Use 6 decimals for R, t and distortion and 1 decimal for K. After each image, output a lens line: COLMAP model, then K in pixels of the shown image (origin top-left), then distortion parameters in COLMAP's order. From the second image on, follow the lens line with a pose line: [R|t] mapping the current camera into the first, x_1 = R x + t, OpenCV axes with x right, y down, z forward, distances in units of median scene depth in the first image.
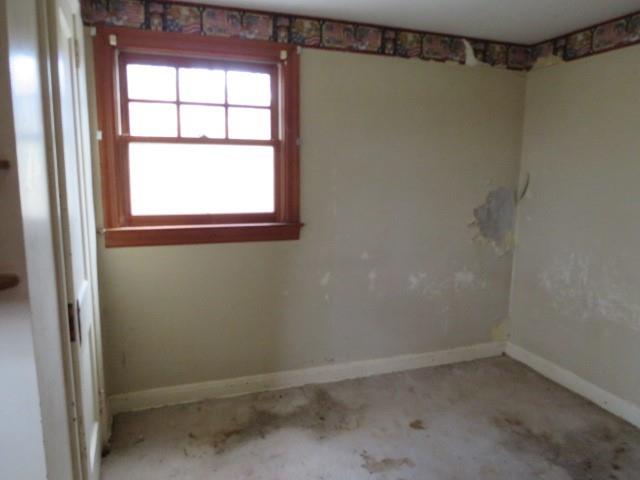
lens RADIAL K [[454.2, 0, 321.8], [0, 454.2, 245.9], [0, 0, 1]] dist [-0.012084, -0.002333]
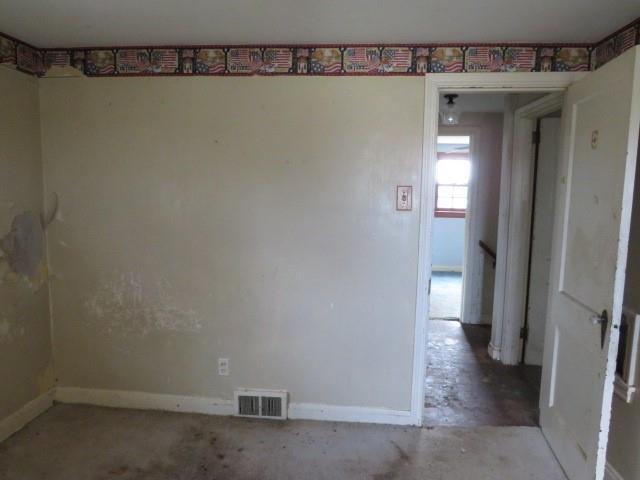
lens RADIAL K [[454.2, 0, 319.0], [0, 454.2, 244.6], [0, 0, 1]] dist [-0.012084, -0.002333]
pose [[0.426300, -0.116540, 0.897043, -0.135940], [0.142563, 0.987929, 0.060598, -0.044457], [-0.893277, 0.102052, 0.437768, 0.173109]]
